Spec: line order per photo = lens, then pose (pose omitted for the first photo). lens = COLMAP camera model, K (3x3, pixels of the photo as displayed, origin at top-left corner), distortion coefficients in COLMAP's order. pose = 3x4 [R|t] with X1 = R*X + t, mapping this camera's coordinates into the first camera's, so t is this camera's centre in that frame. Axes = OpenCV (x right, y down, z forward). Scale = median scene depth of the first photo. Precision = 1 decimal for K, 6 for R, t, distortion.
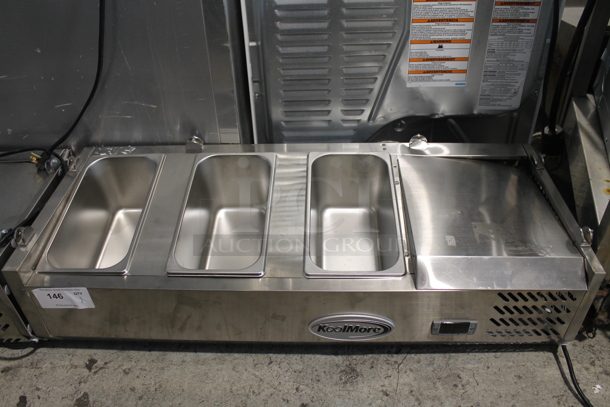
lens RADIAL K [[508.2, 0, 301.6], [0, 508.2, 197.6], [0, 0, 1]] dist [-0.140092, 0.077433]
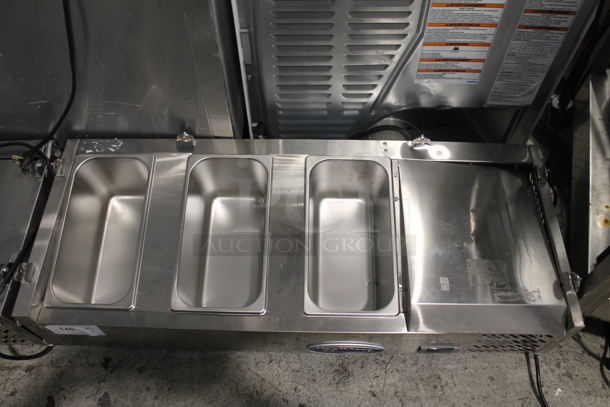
lens RADIAL K [[508.2, 0, 303.0], [0, 508.2, 205.1], [0, 0, 1]] dist [-0.140092, 0.077433]
pose [[0.999608, -0.000104, 0.028001, -0.021086], [-0.009693, 0.936878, 0.349523, -0.361254], [-0.026270, -0.349658, 0.936509, 0.078627]]
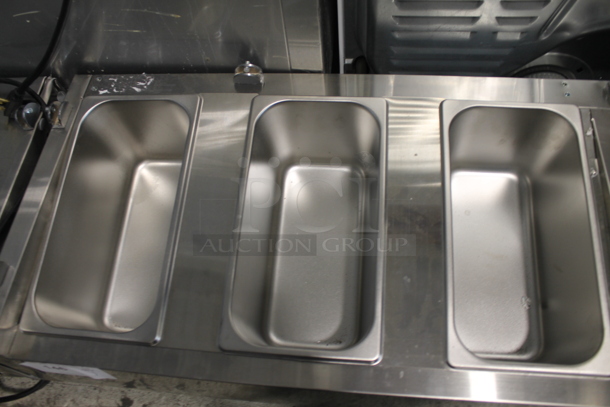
lens RADIAL K [[508.2, 0, 307.9], [0, 508.2, 203.7], [0, 0, 1]] dist [-0.140092, 0.077433]
pose [[0.997312, 0.025310, -0.068757, -0.106714], [0.002764, 0.924773, 0.380510, -0.214729], [0.073216, -0.379677, 0.922217, 0.434887]]
